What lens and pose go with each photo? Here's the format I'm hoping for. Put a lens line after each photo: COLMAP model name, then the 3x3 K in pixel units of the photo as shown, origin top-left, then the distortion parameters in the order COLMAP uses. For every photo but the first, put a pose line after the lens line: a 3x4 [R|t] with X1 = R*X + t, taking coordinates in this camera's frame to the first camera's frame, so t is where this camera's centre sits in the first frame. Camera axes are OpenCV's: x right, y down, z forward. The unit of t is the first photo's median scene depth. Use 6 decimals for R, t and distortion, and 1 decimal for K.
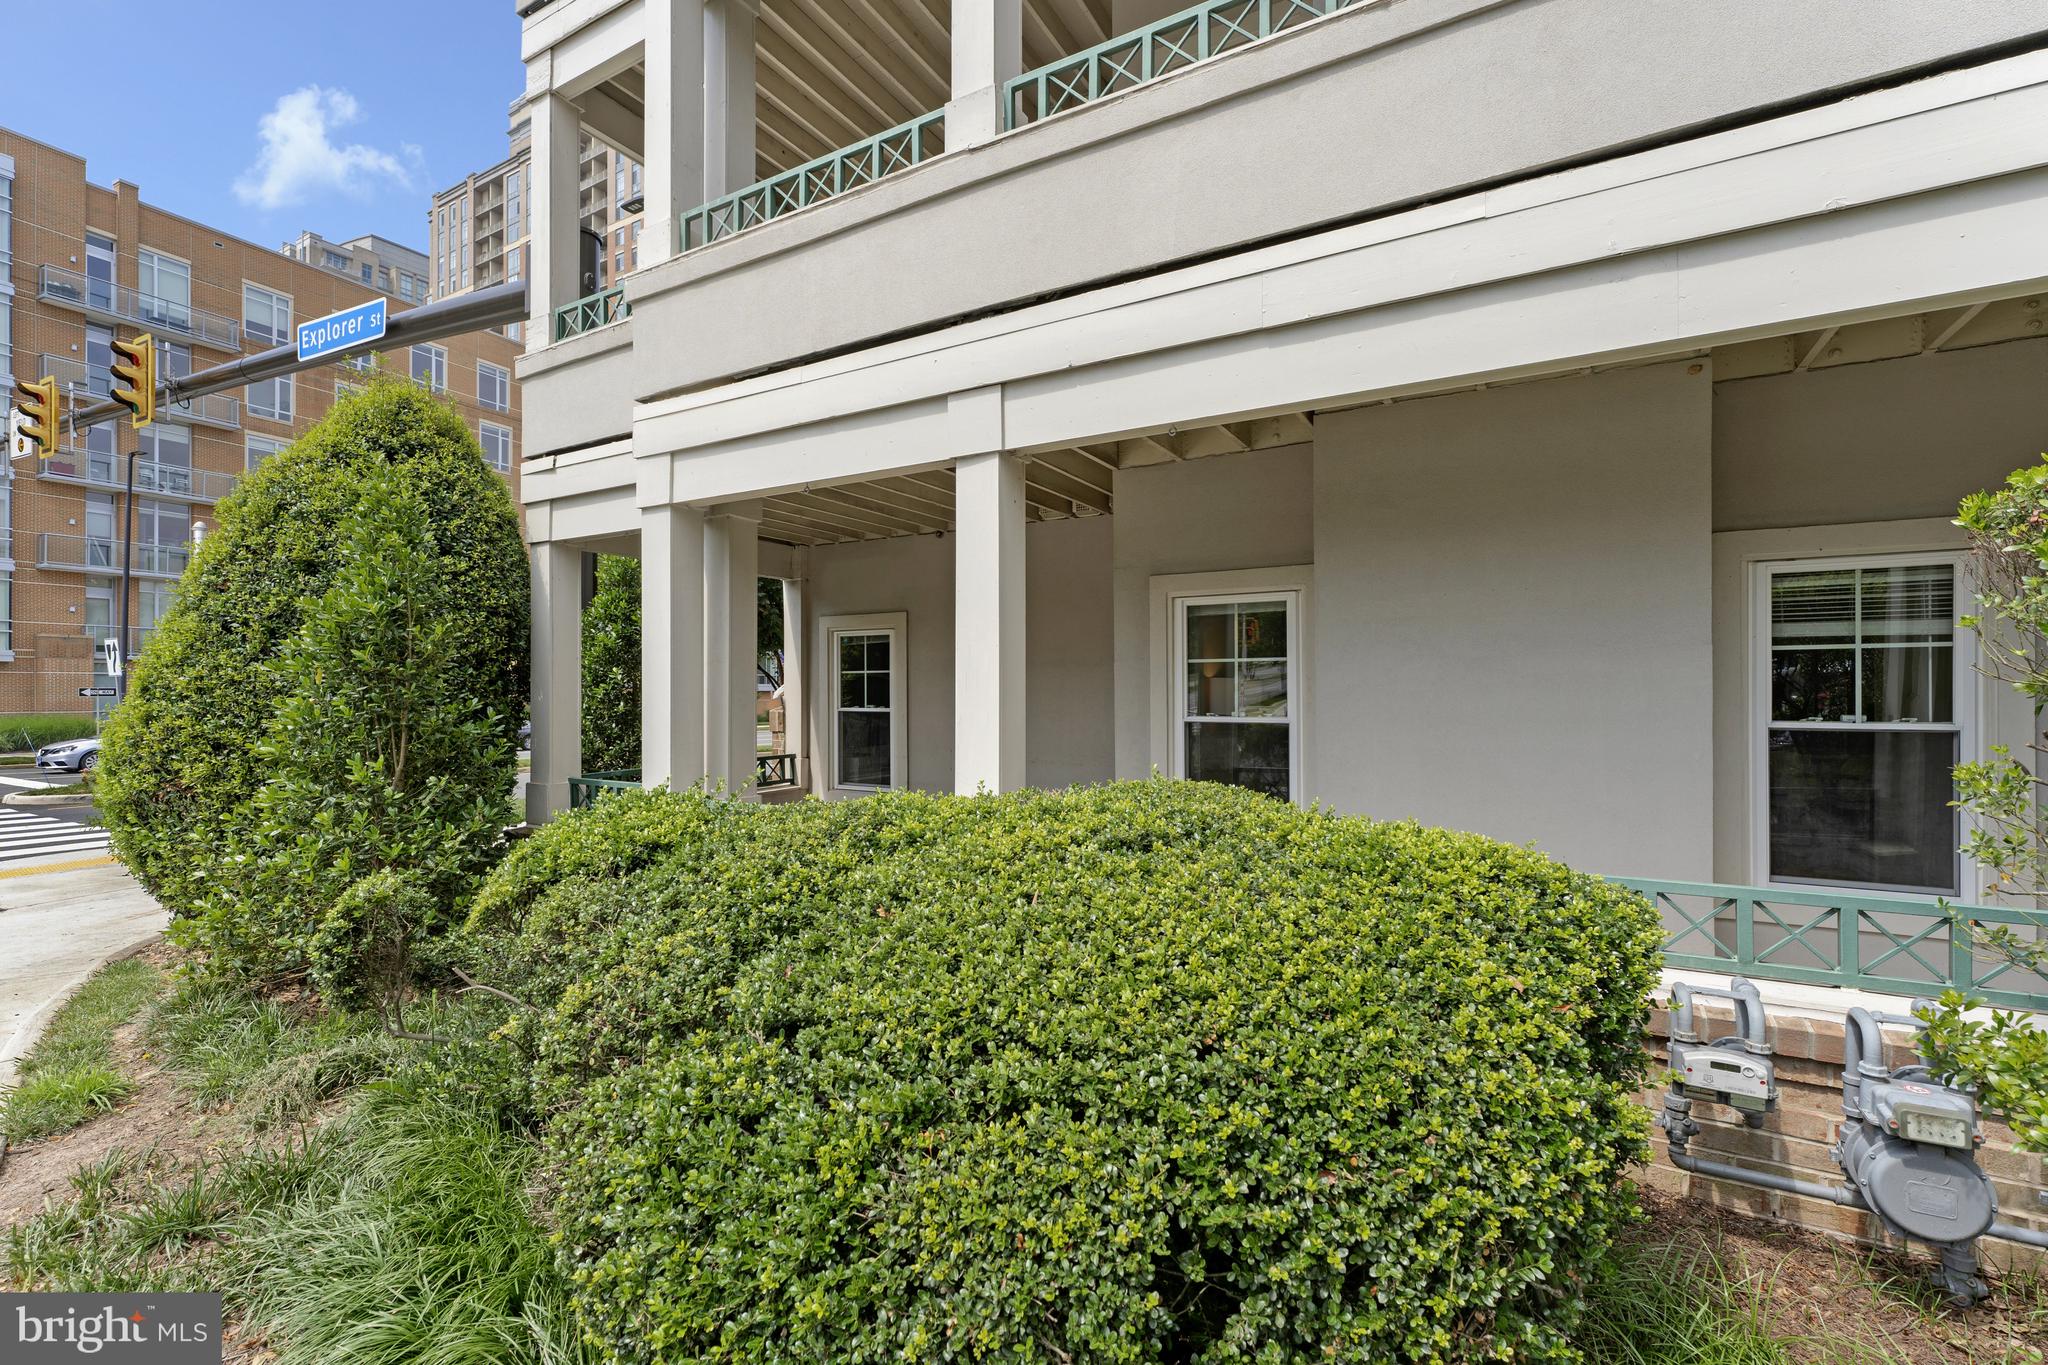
lens RADIAL K [[857.3, 0, 1036.5], [0, 857.3, 683.9], [0, 0, 1]] dist [0.000743, -0.000024]
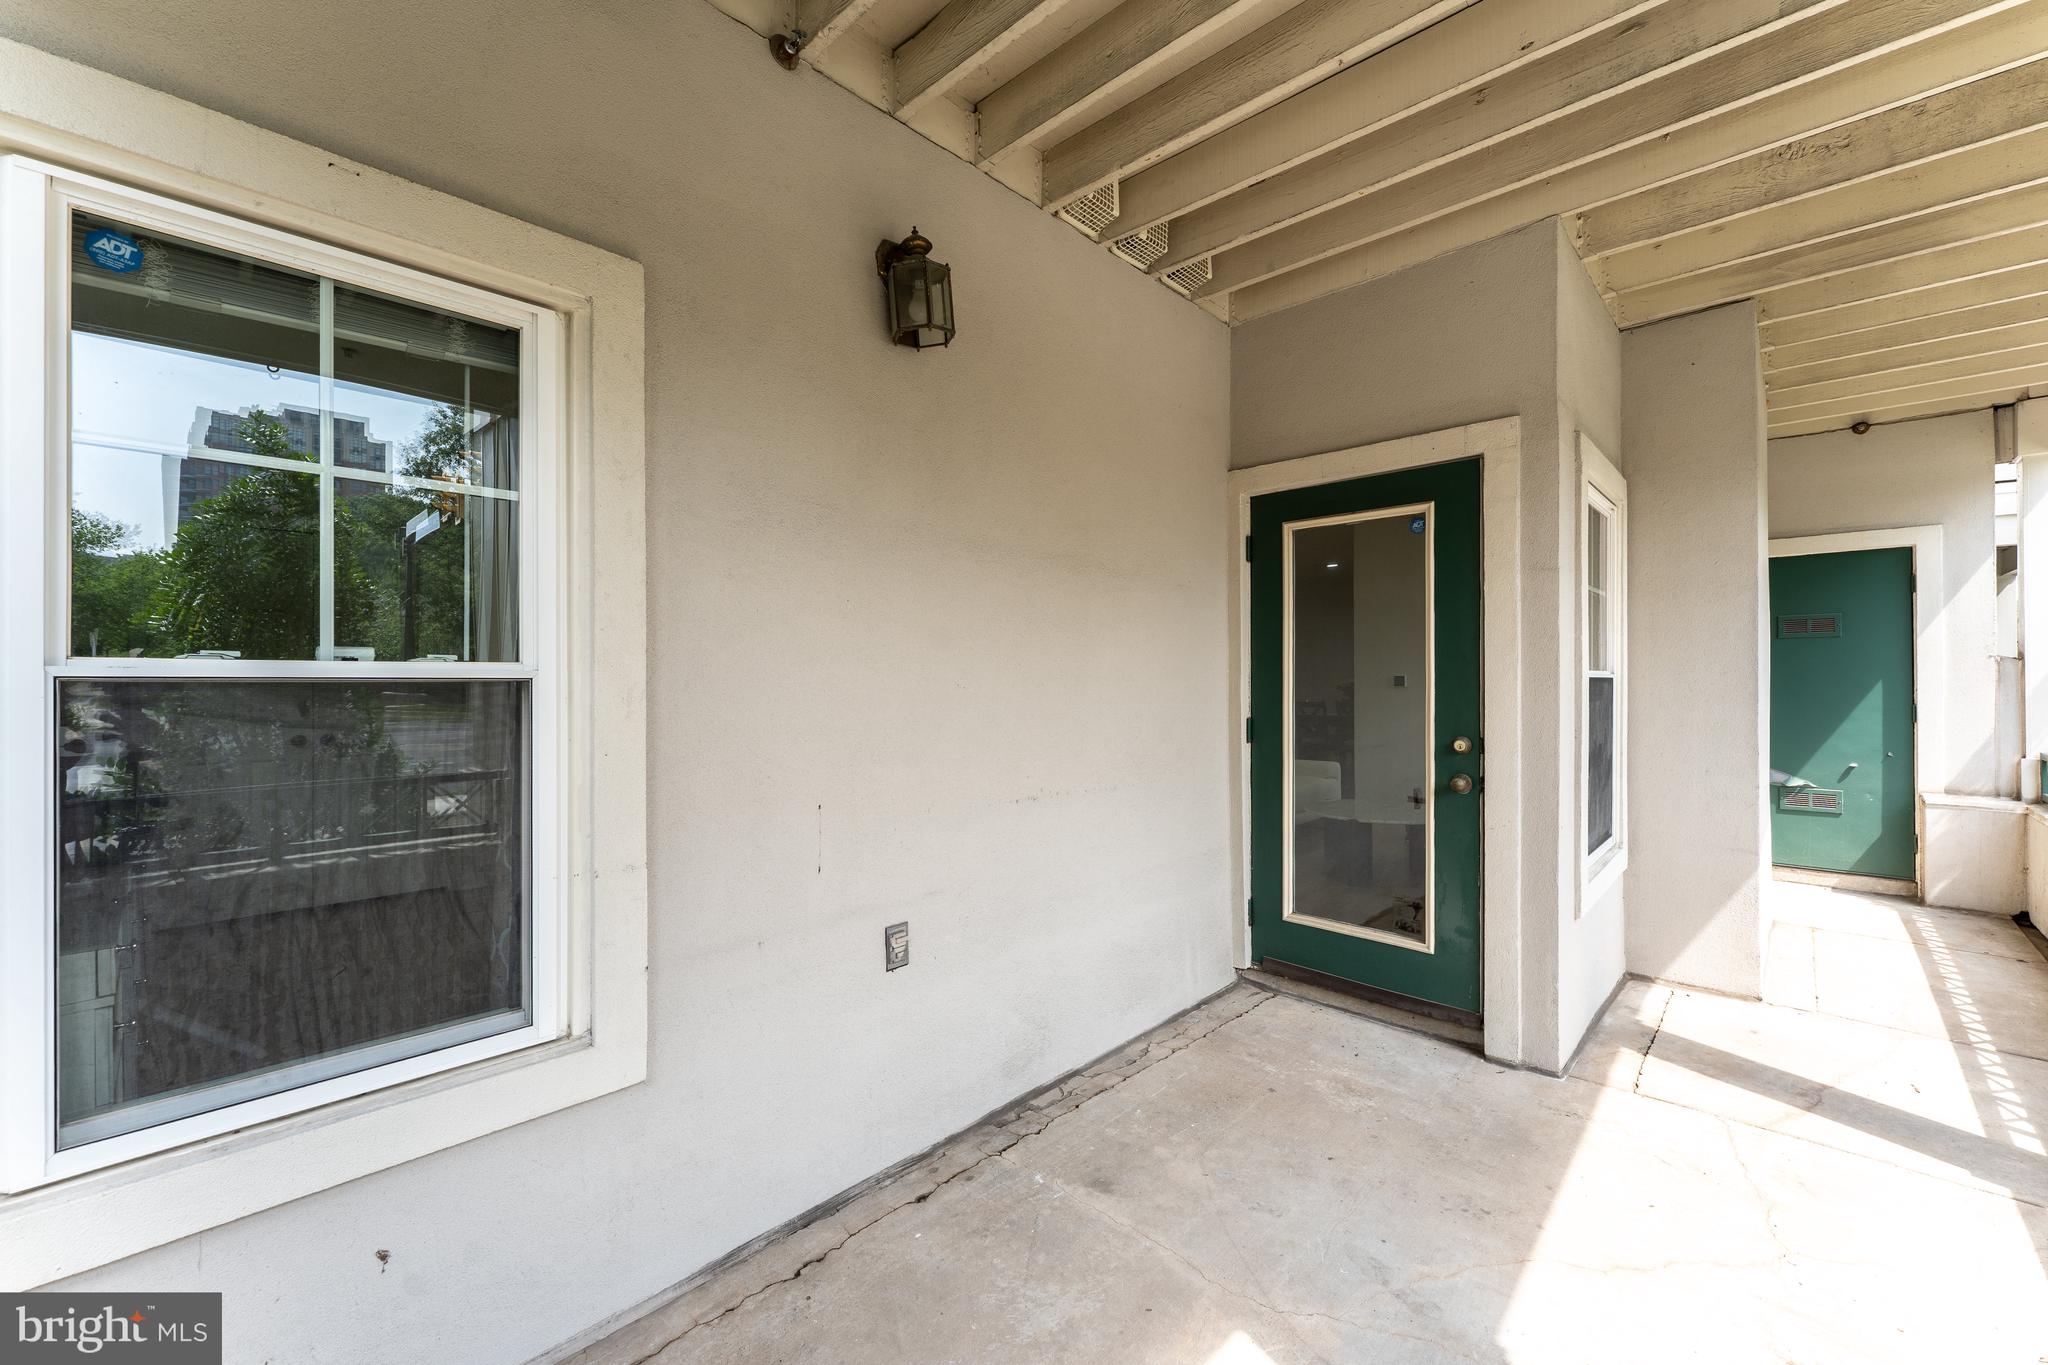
lens RADIAL K [[822.5, 0, 1027.3], [0, 822.5, 678.1], [0, 0, 1]] dist [-0.001198, -0.000341]
pose [[0.240156, 0.007236, 0.970707, -0.339891], [-0.008940, 0.999946, -0.005242, 0.031628], [-0.970693, -0.007419, 0.240208, 0.806939]]
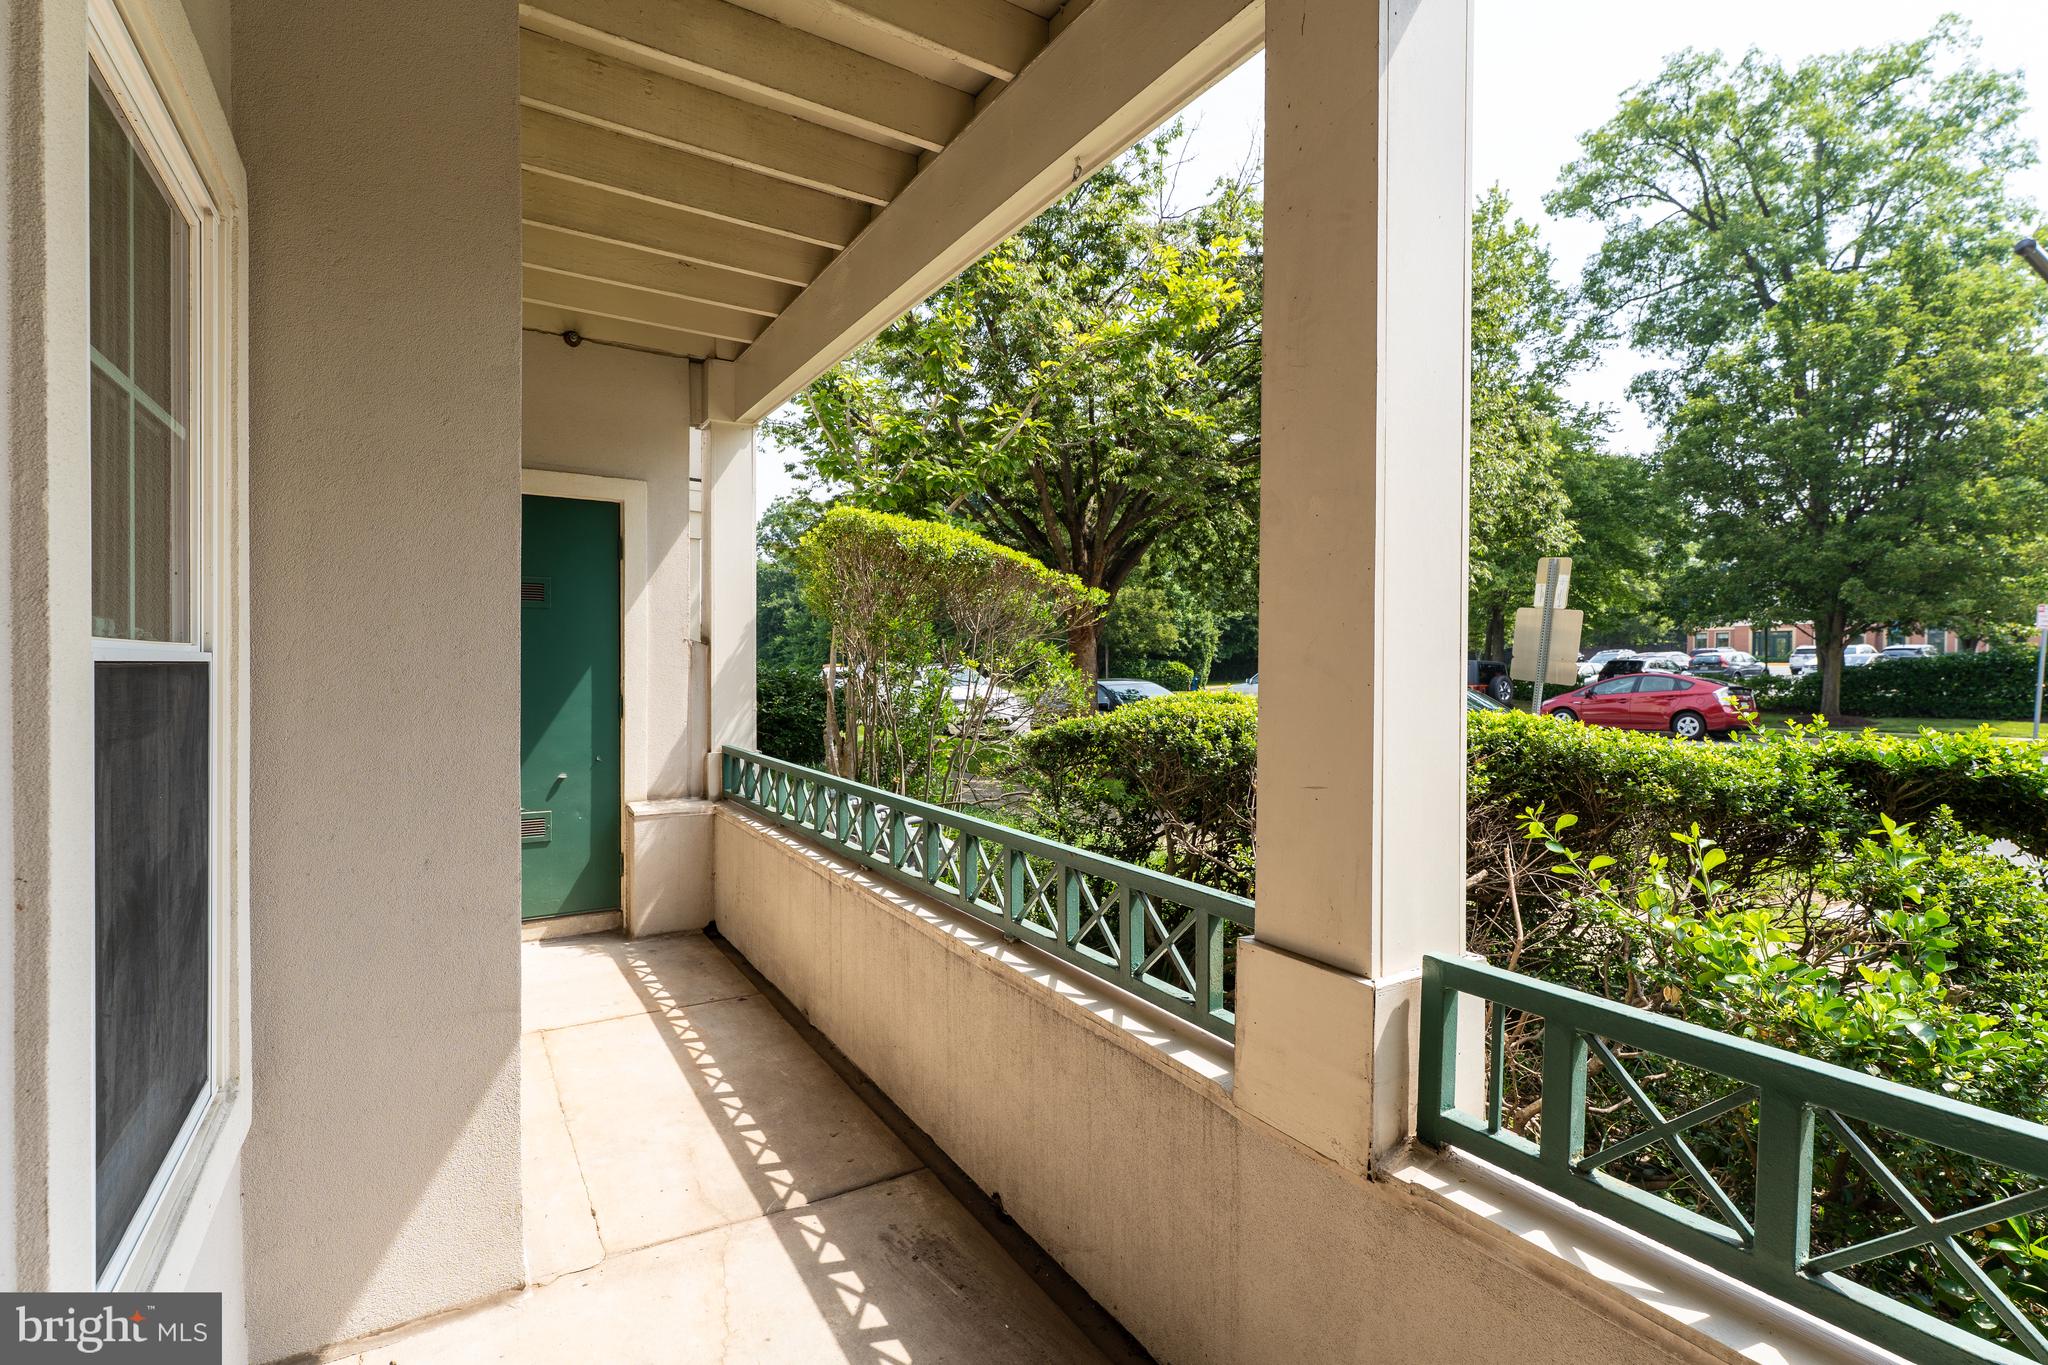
lens RADIAL K [[939.2, 0, 1028.6], [0, 939.2, 681.5], [0, 0, 1]] dist [-0.000585, -0.000314]
pose [[-0.879543, -0.010069, 0.475713, -0.183768], [-0.008475, 0.999949, 0.005496, 0.029436], [-0.475745, 0.000802, -0.879583, 0.742229]]
